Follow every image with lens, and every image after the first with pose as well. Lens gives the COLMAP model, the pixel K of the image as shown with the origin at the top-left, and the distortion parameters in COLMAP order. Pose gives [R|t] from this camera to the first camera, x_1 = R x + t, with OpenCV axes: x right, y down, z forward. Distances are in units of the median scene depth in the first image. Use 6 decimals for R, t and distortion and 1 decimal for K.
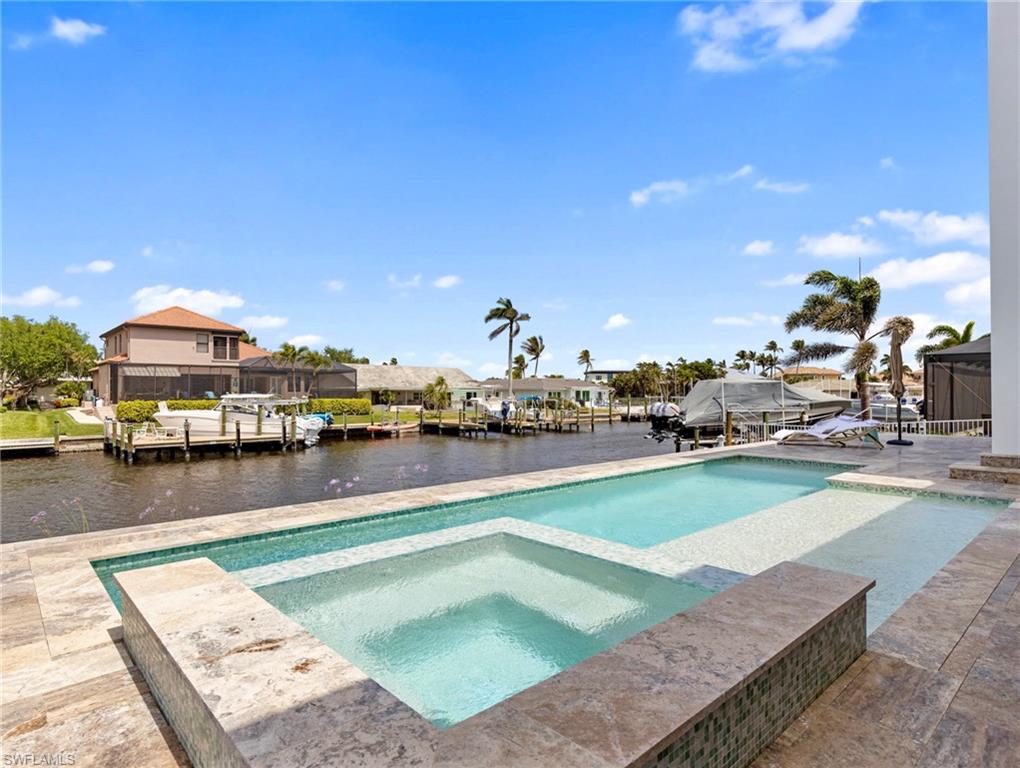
lens RADIAL K [[568.0, 0, 510.0], [0, 568.0, 384.0], [0, 0, 1]] dist [-0.002823, 0.000190]
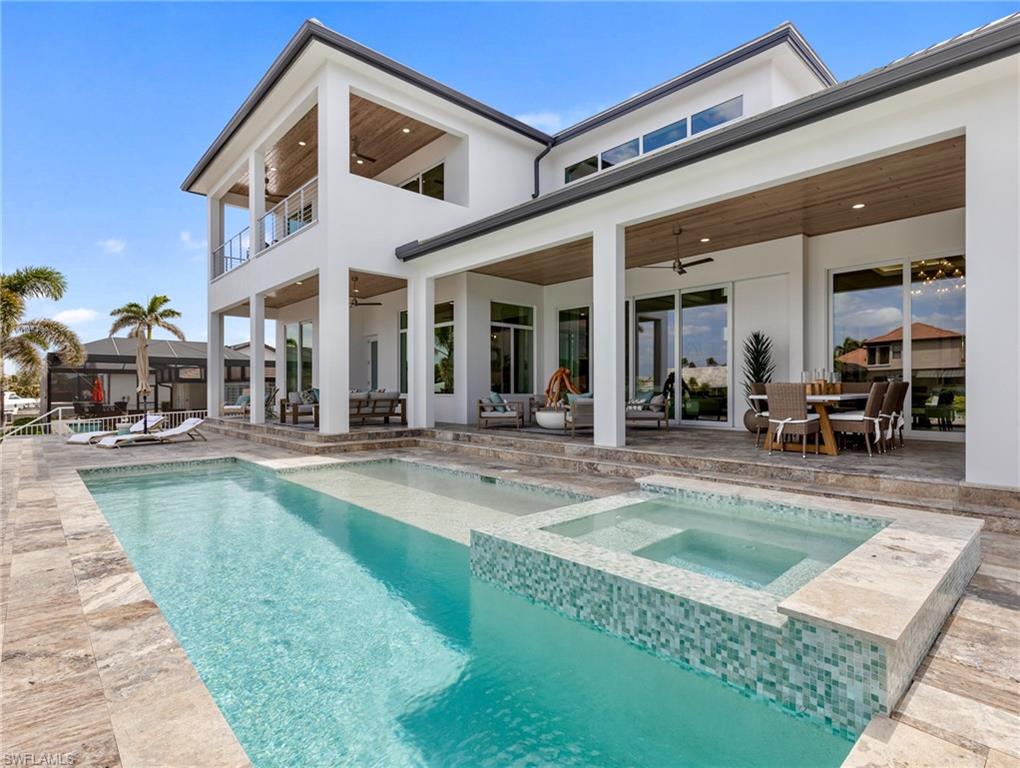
lens RADIAL K [[517.1, 0, 516.0], [0, 517.1, 385.2], [0, 0, 1]] dist [0.011944, 0.000805]
pose [[0.000666, 0.008852, 0.999961, -1.722394], [-0.015193, 0.999845, -0.008841, 0.008961], [-0.999884, -0.015187, 0.000801, 1.859609]]
